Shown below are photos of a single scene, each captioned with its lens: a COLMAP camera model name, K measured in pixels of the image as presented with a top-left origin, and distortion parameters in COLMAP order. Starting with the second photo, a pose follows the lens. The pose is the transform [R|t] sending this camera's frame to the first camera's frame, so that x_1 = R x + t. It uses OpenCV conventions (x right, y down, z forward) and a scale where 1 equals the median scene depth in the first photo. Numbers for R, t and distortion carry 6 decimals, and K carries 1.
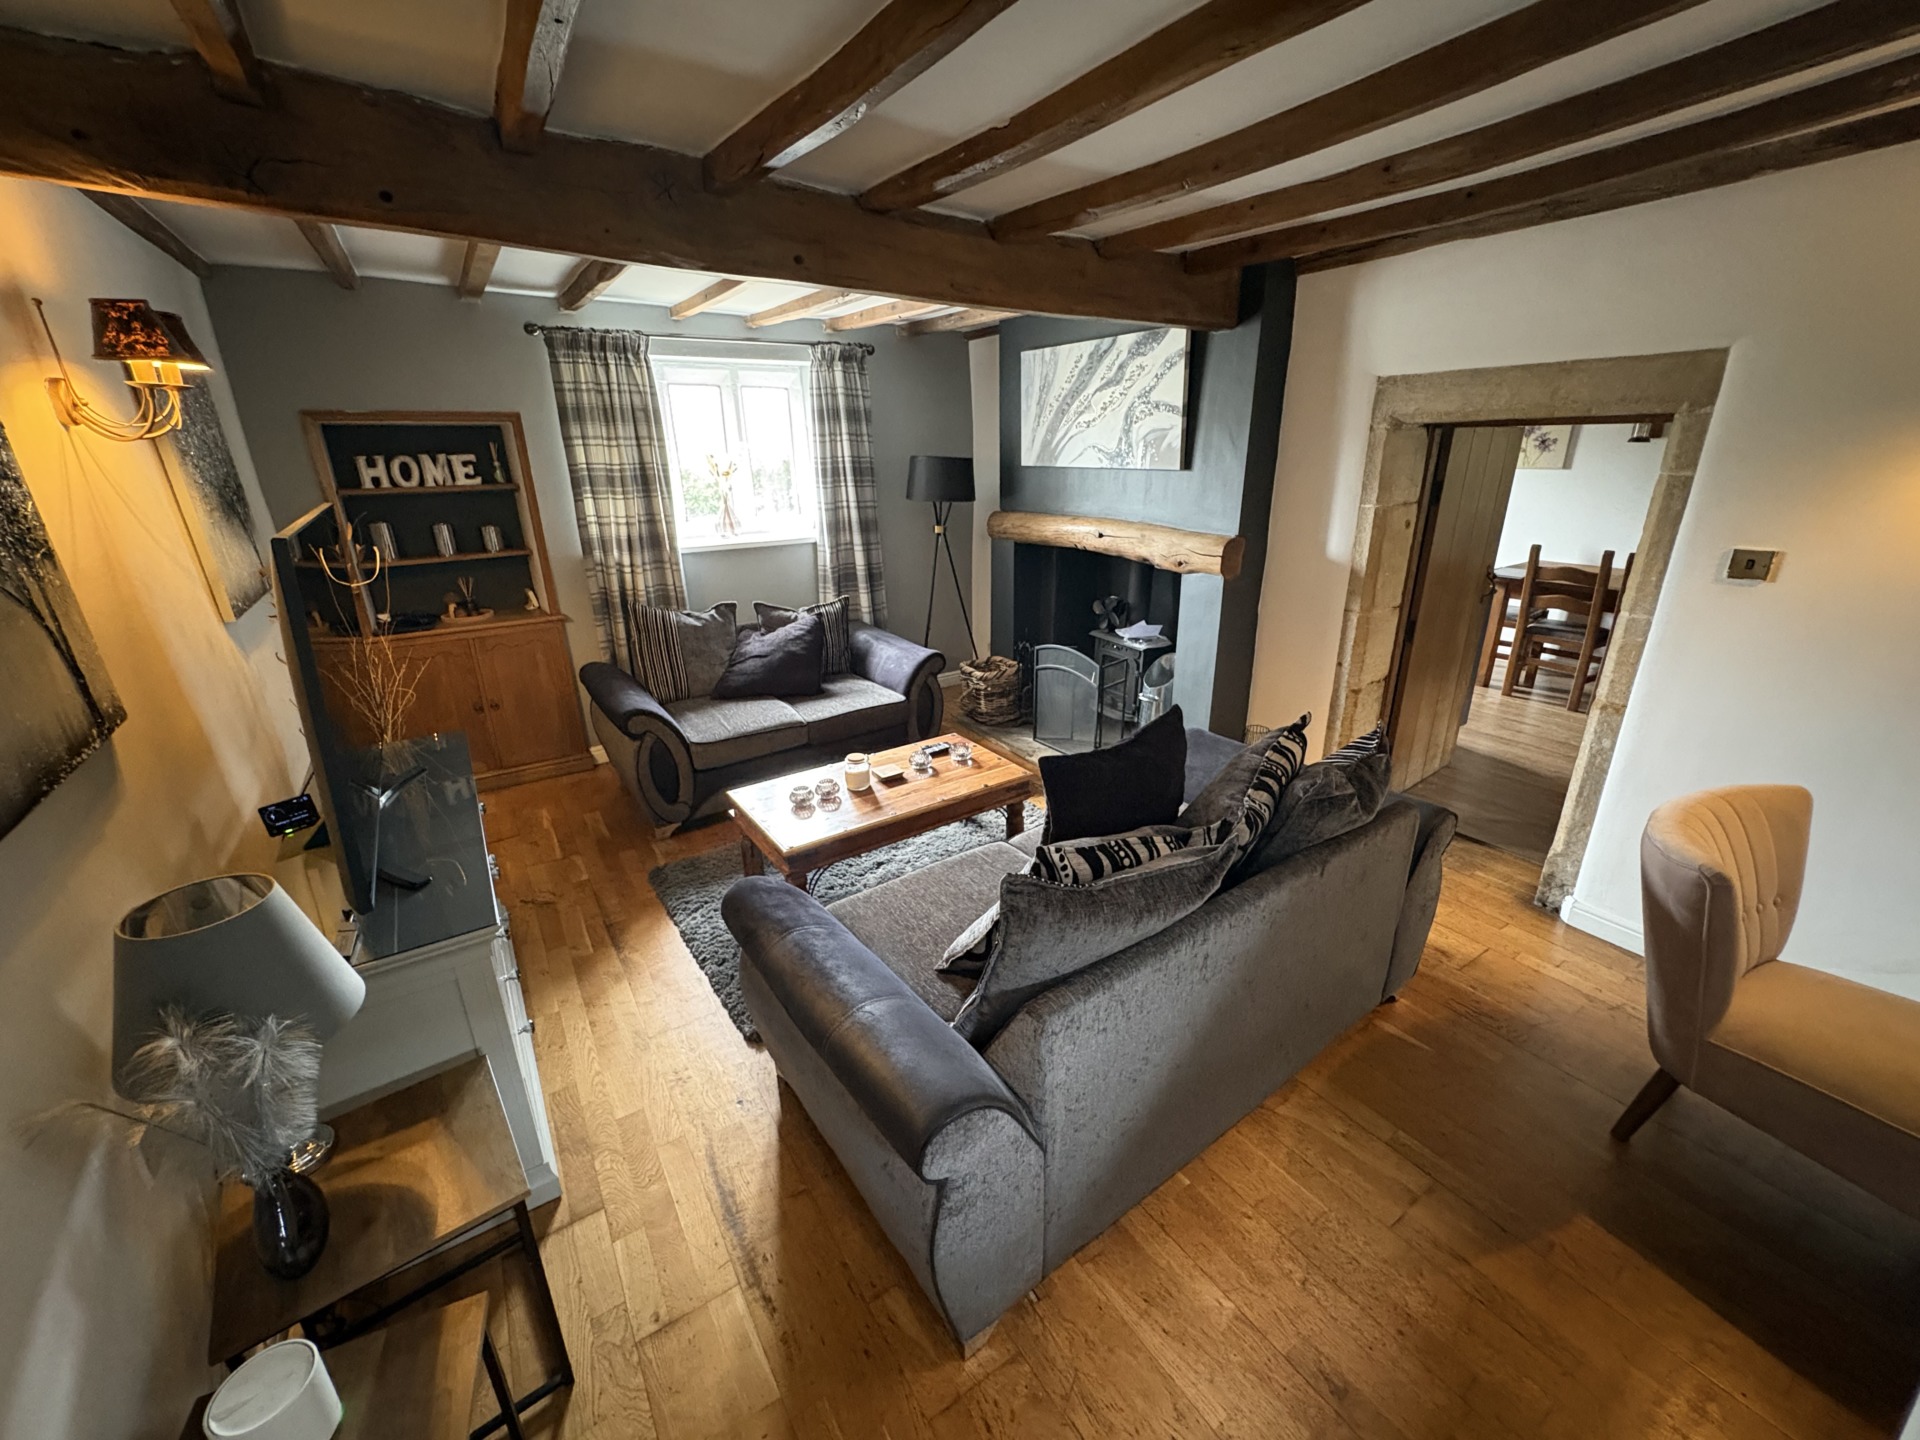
lens RADIAL K [[762.2, 0, 966.7], [0, 762.2, 721.4], [0, 0, 1]] dist [0.000324, 0.000062]
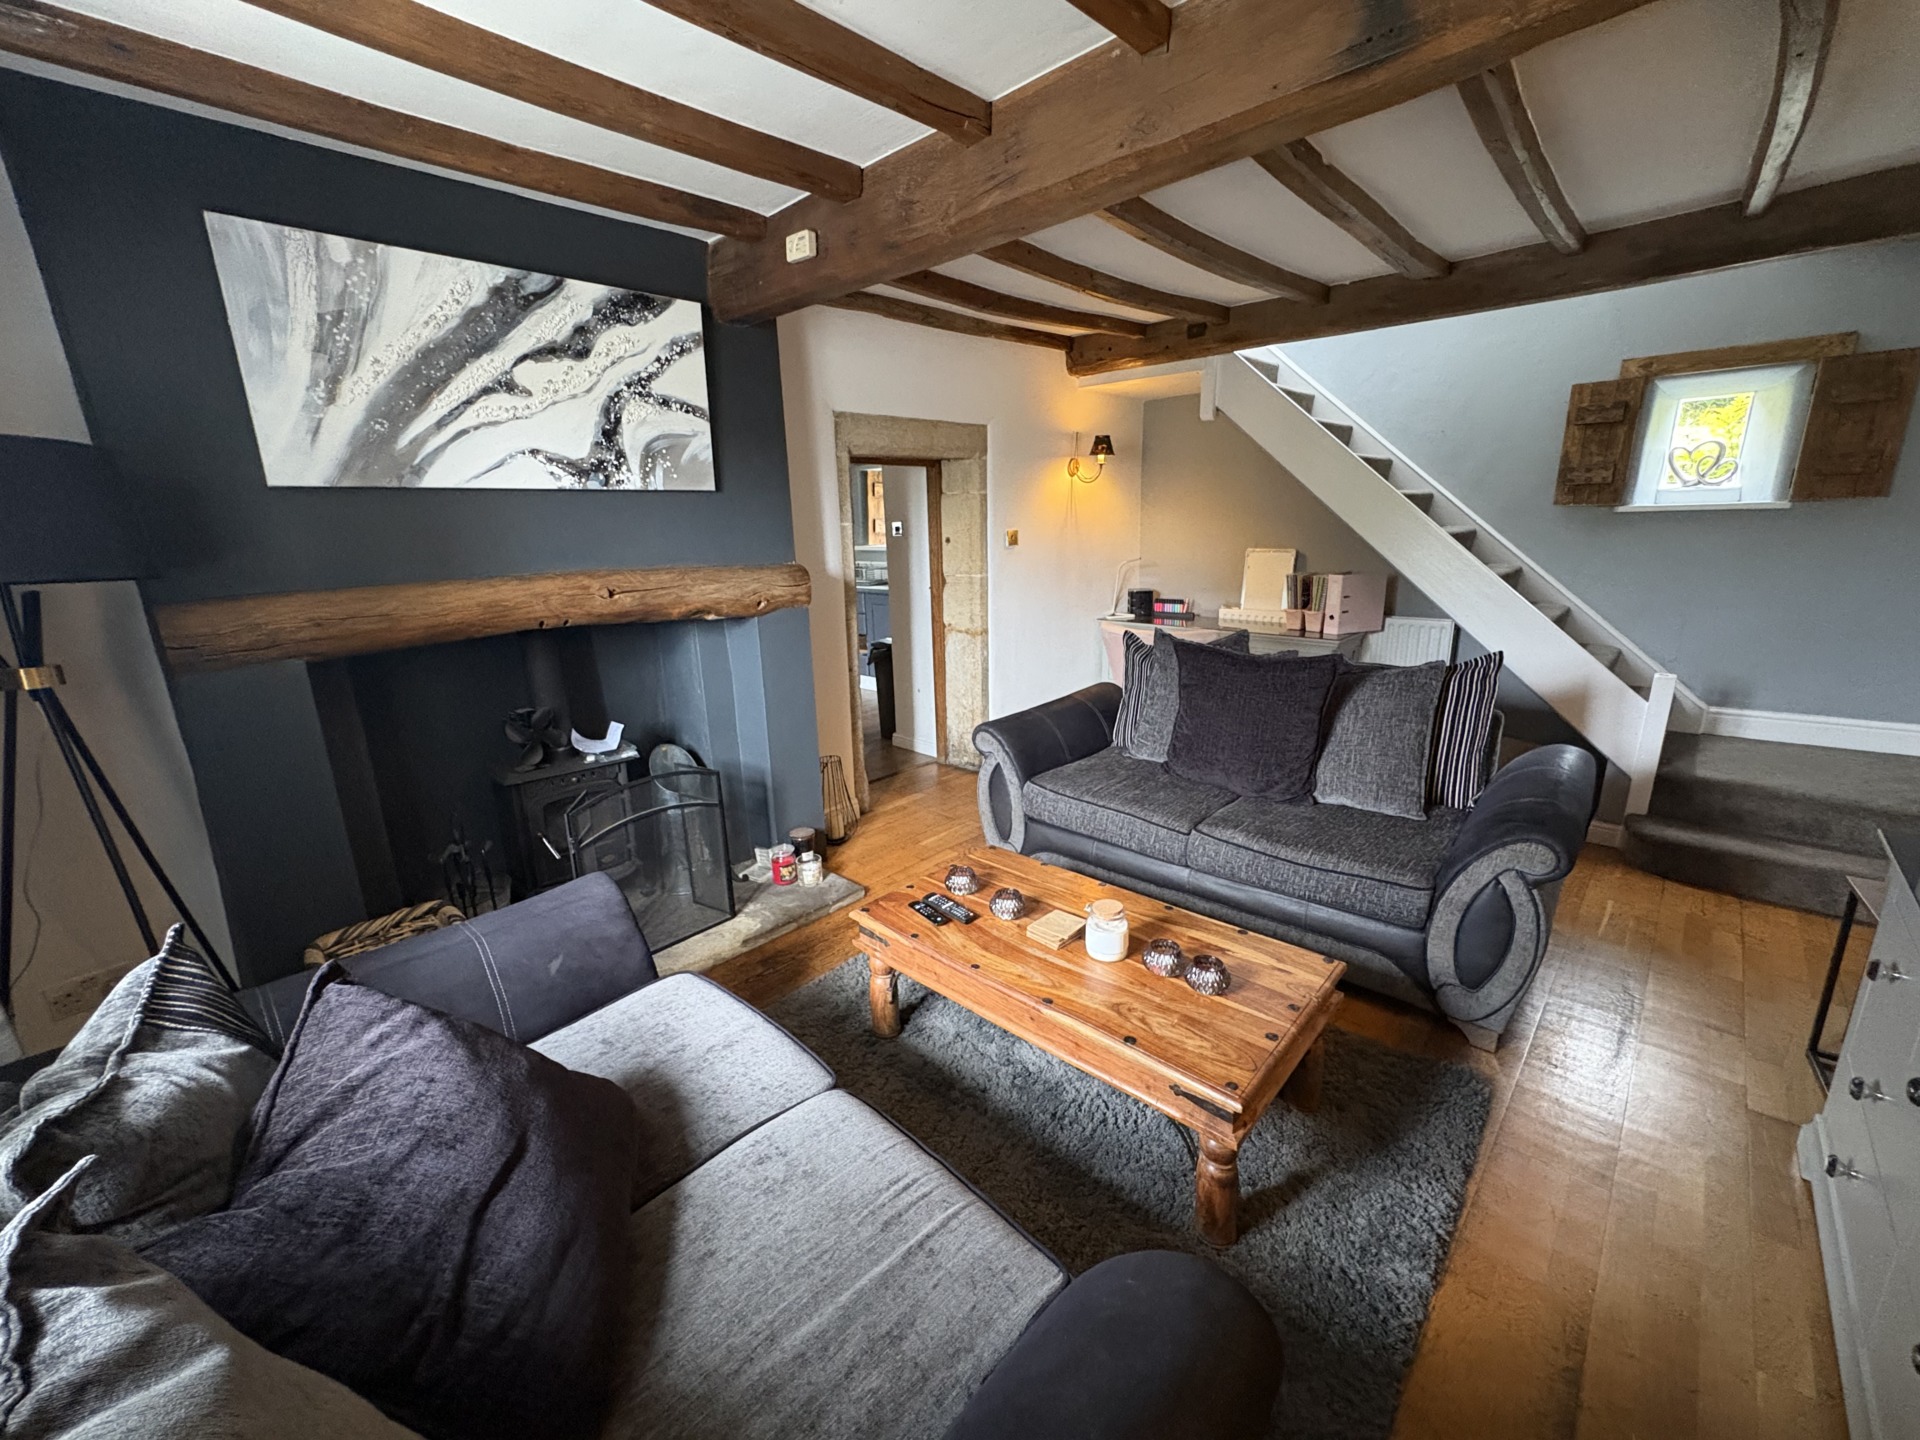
lens RADIAL K [[762.2, 0, 959.5], [0, 762.2, 714.0], [0, 0, 1]] dist [0.000324, 0.000062]
pose [[-0.205630, -0.227607, 0.951794, -0.528325], [0.357603, 0.887845, 0.289572, -0.246769], [-0.910954, 0.399909, -0.101175, 0.884804]]
